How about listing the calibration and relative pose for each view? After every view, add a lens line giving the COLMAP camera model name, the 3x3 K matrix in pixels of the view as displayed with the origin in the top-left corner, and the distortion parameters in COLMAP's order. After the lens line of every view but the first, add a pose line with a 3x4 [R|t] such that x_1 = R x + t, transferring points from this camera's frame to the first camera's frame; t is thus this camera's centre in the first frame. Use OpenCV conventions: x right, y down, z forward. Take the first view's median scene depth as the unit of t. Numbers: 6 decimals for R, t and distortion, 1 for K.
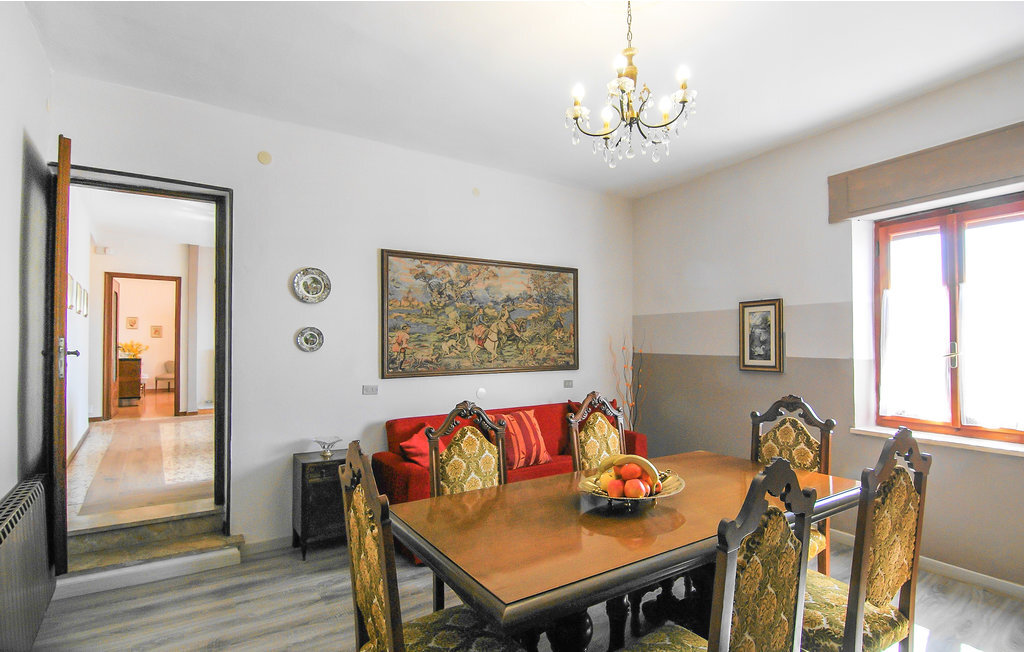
lens RADIAL K [[521.2, 0, 501.0], [0, 521.2, 325.3], [0, 0, 1]] dist [-0.003740, -0.000750]
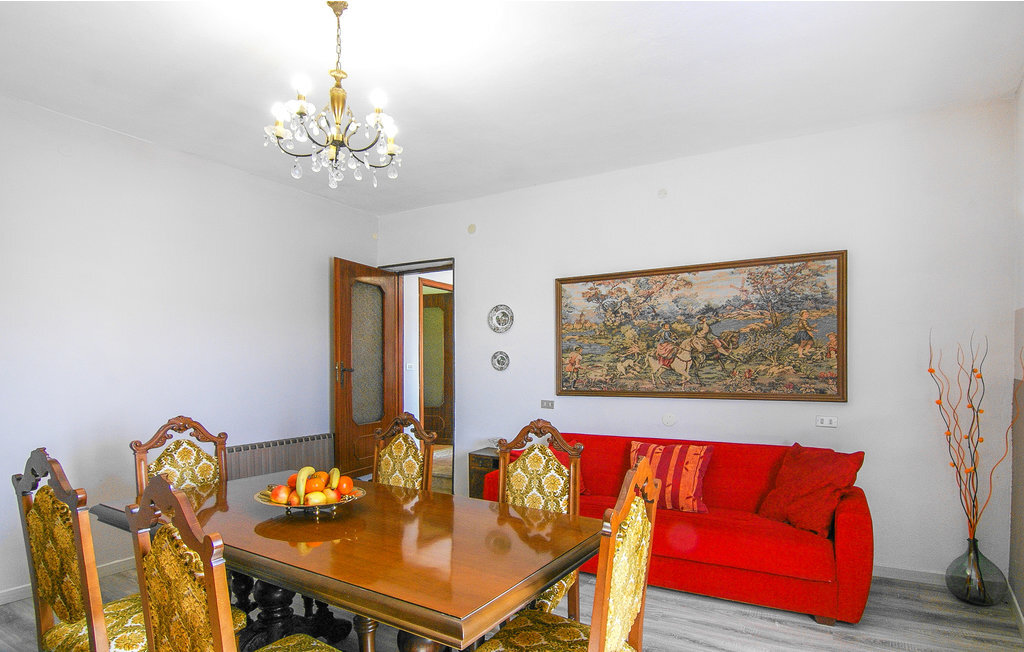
lens RADIAL K [[499.8, 0, 513.2], [0, 499.8, 360.6], [0, 0, 1]] dist [-0.002221, -0.000804]
pose [[0.451566, -0.002203, -0.892235, 0.656318], [0.038431, 0.999117, 0.016983, 0.005874], [0.891410, -0.041959, 0.451252, 0.417951]]
